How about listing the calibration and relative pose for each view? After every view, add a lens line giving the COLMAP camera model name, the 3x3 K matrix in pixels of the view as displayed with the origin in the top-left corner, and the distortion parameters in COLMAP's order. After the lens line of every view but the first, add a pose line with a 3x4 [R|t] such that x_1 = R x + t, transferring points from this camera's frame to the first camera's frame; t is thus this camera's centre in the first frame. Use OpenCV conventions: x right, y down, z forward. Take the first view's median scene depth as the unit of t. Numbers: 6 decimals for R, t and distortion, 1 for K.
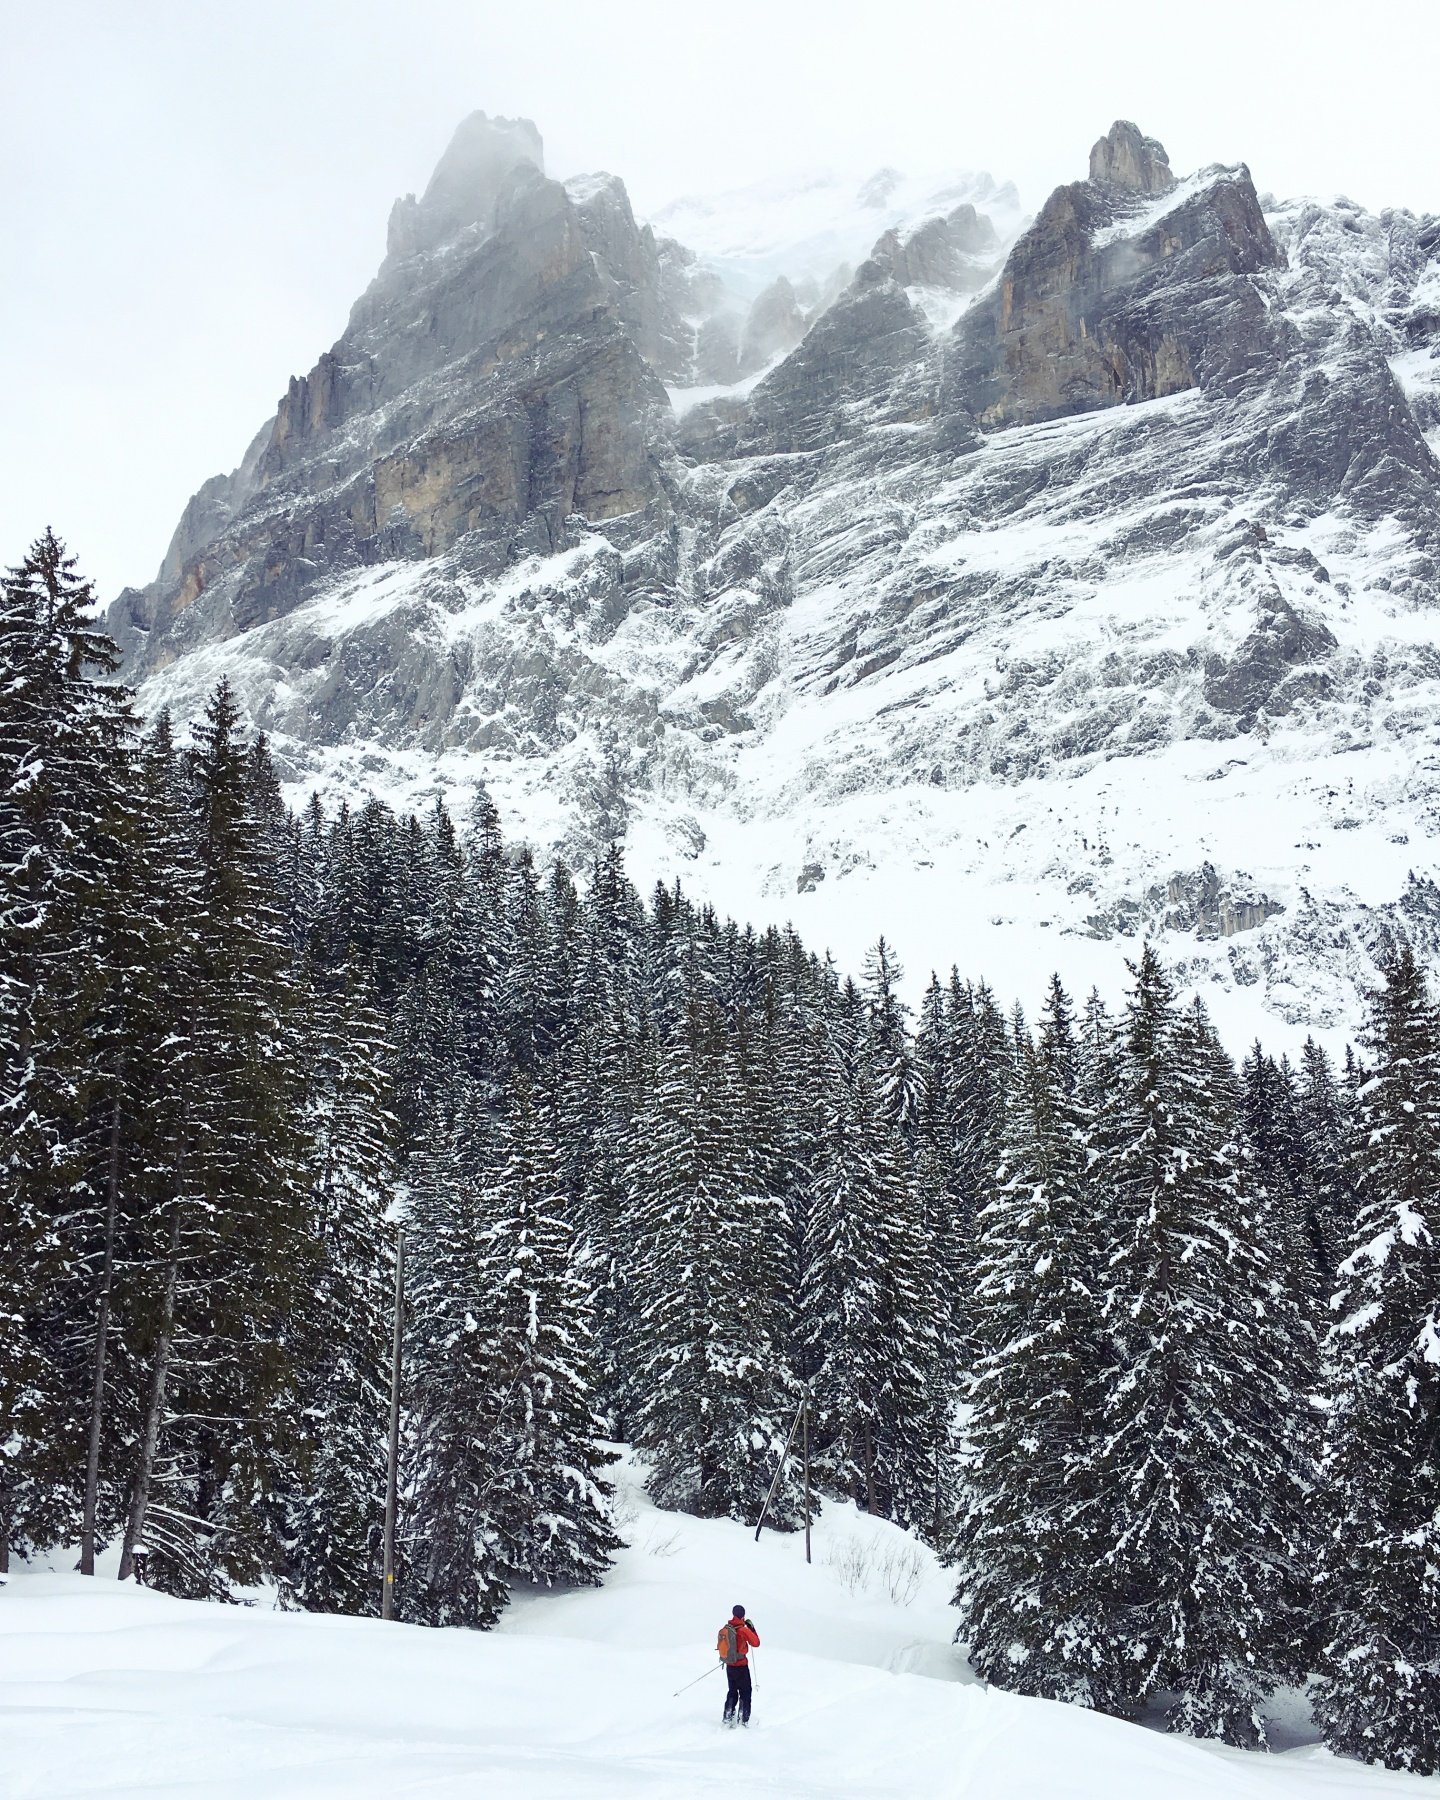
lens RADIAL K [[1616.0, 0, 720.0], [0, 1616.0, 900.0], [0, 0, 1]] dist [0.101312, -0.007963]
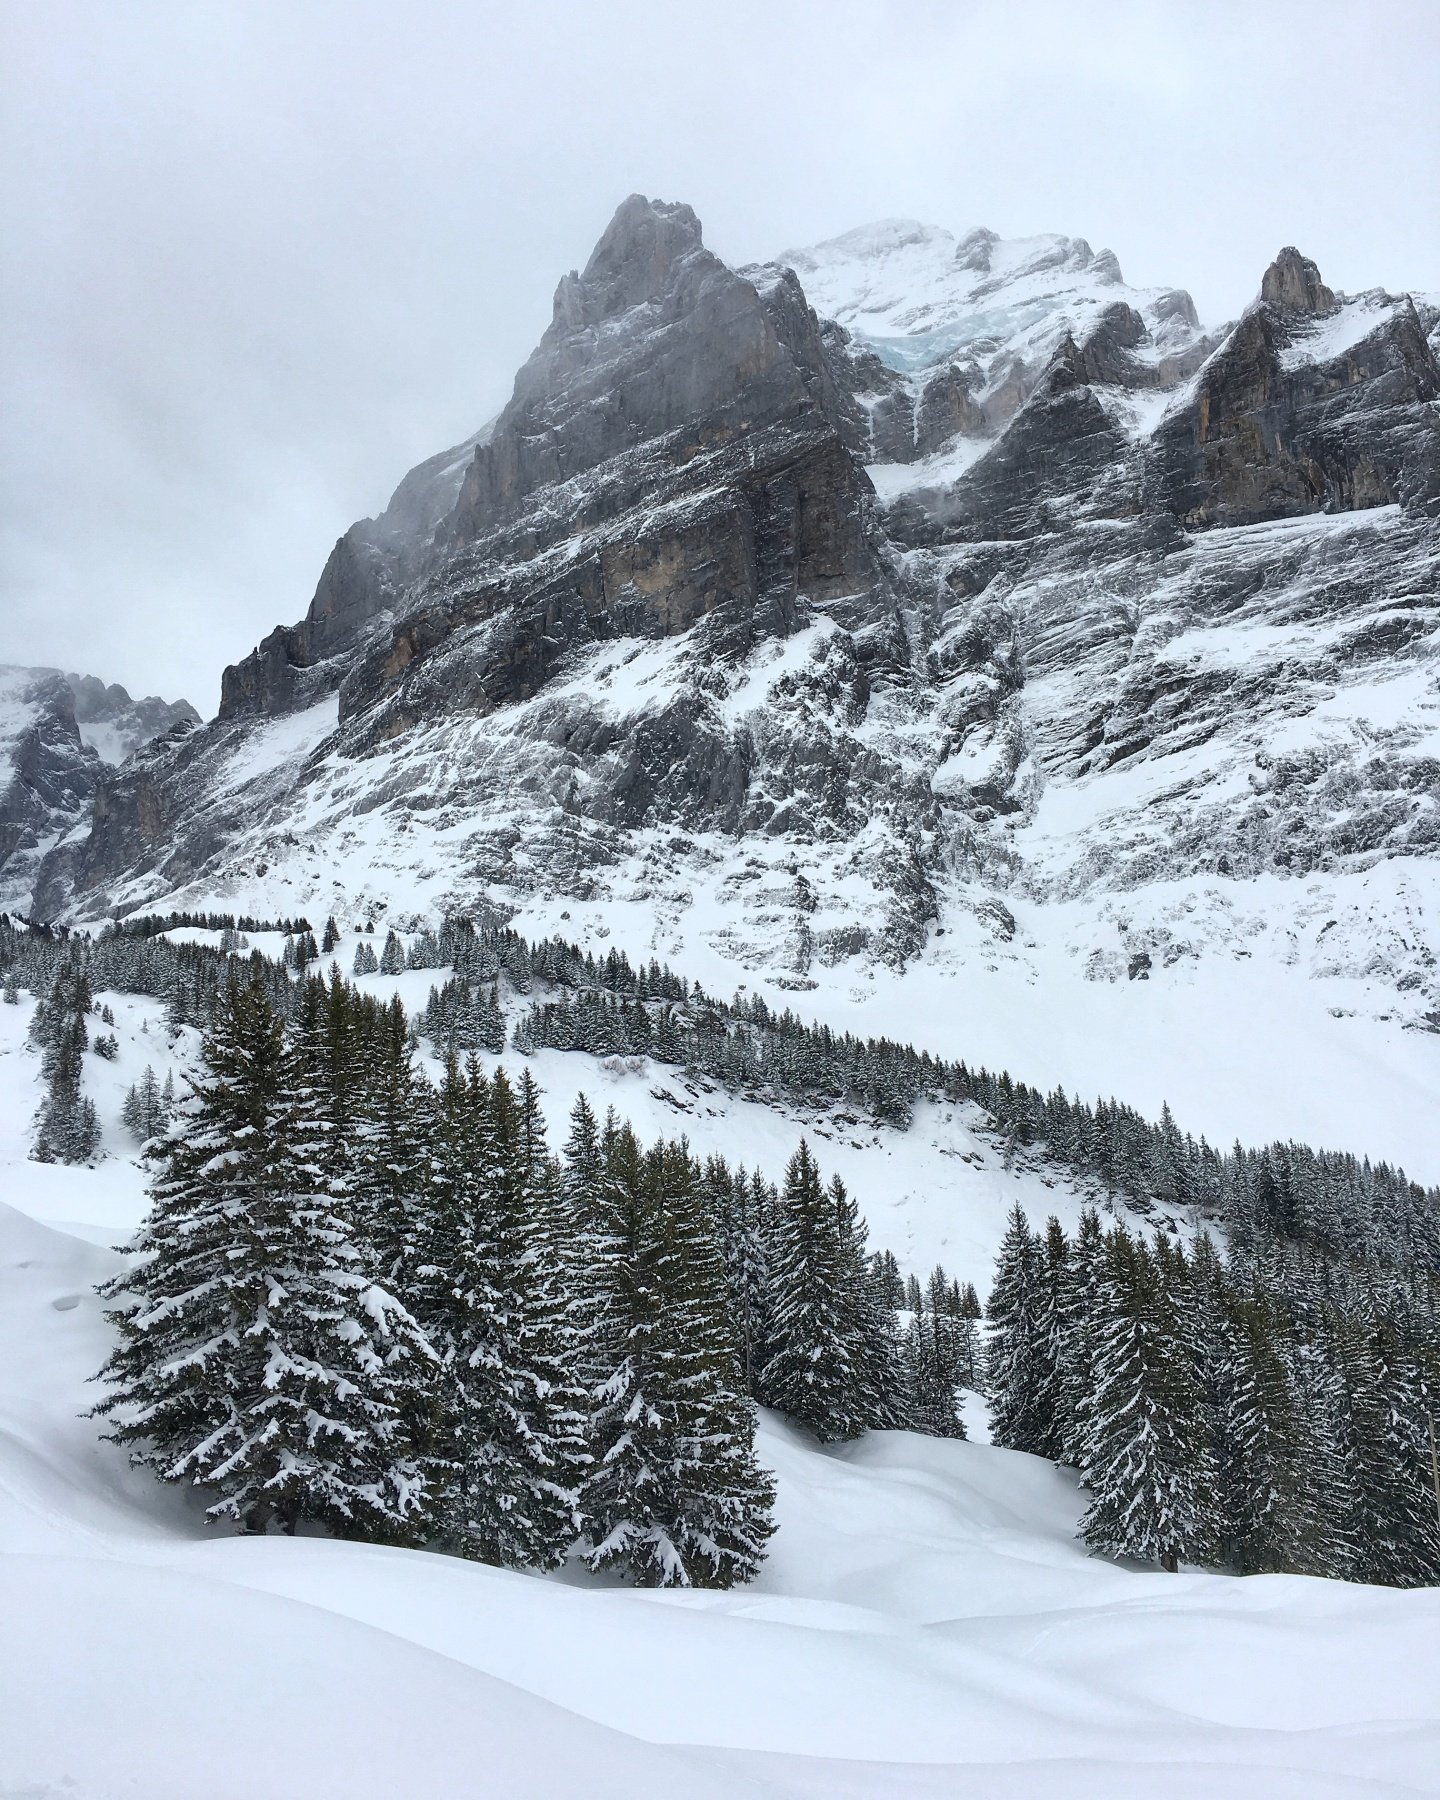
lens RADIAL K [[1614.6, 0, 721.2], [0, 1614.6, 832.0], [0, 0, 1]] dist [0.098739, -0.012814]
pose [[0.997108, -0.020054, 0.073306, -0.265110], [0.019591, 0.999783, 0.007030, -0.100532], [-0.073431, -0.005574, 0.997285, -0.107789]]
